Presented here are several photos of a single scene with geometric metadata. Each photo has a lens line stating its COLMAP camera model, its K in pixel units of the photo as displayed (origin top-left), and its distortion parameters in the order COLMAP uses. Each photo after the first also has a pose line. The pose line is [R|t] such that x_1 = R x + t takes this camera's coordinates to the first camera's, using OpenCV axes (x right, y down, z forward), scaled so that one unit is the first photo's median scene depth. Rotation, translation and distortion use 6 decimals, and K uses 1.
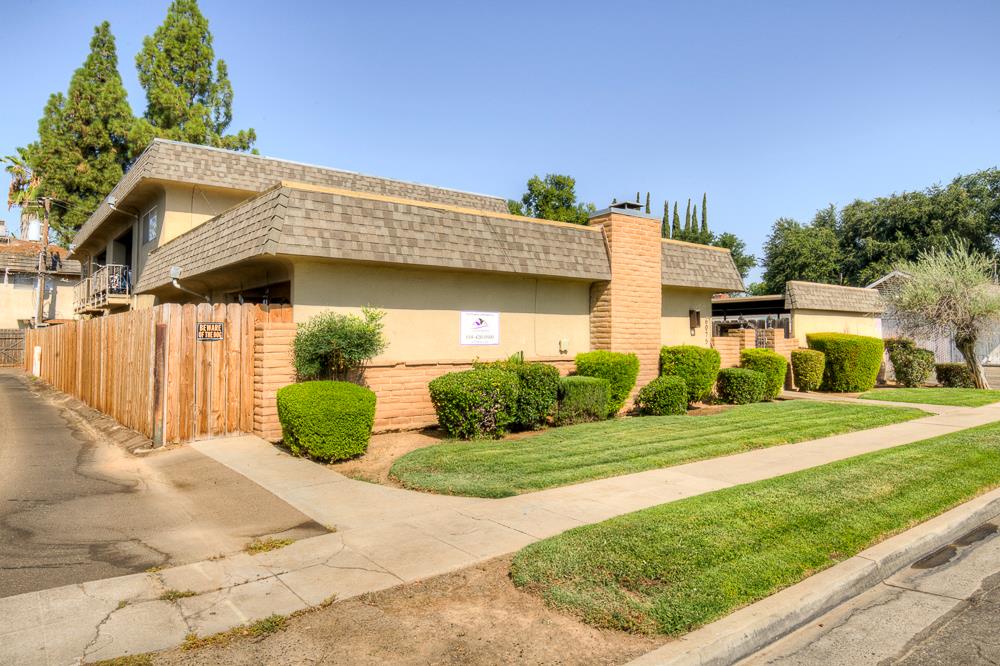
lens RADIAL K [[640.3, 0, 501.3], [0, 640.3, 337.3], [0, 0, 1]] dist [-0.000026, 0.004550]
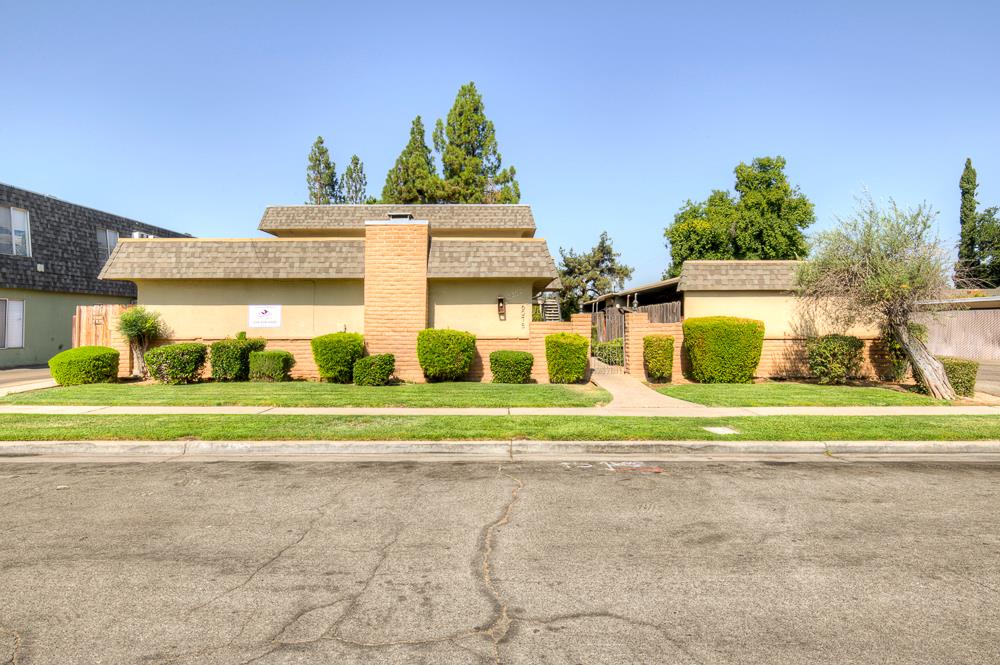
lens RADIAL K [[536.6, 0, 500.1], [0, 536.6, 327.1], [0, 0, 1]] dist [0.003936, 0.000933]
pose [[0.786958, 0.006148, -0.616975, 1.161257], [0.002156, 0.999917, 0.012713, -0.003764], [0.617002, -0.011334, 0.786880, 0.350886]]
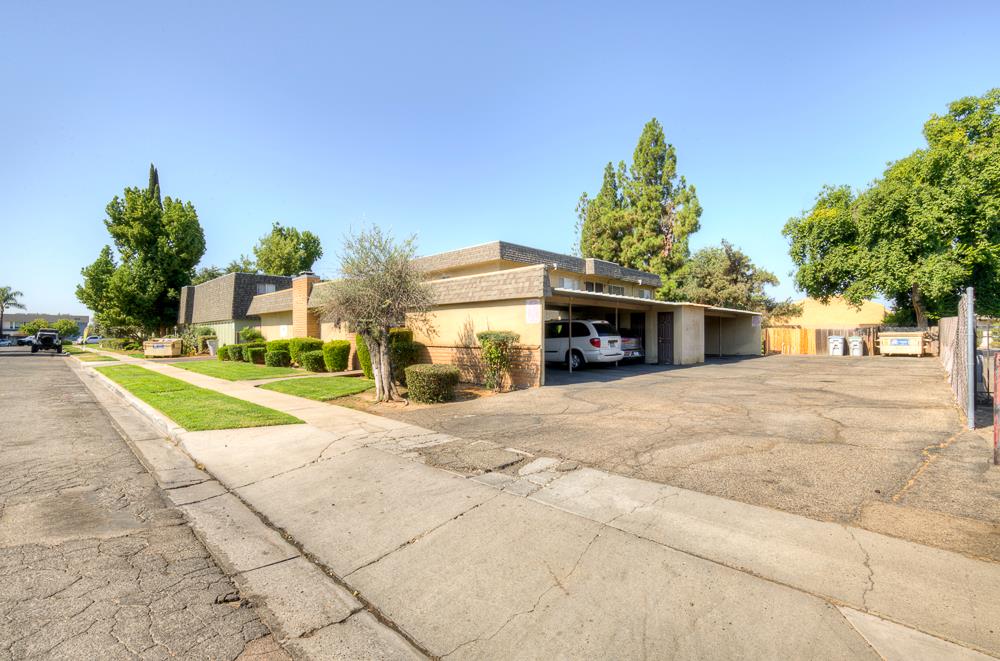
lens RADIAL K [[458.9, 0, 499.2], [0, 458.9, 332.1], [0, 0, 1]] dist [-0.002102, -0.000083]
pose [[0.106616, -0.013507, -0.994209, 2.212112], [0.007151, 0.999892, -0.012817, 0.022101], [0.994275, -0.005743, 0.106701, 1.886613]]
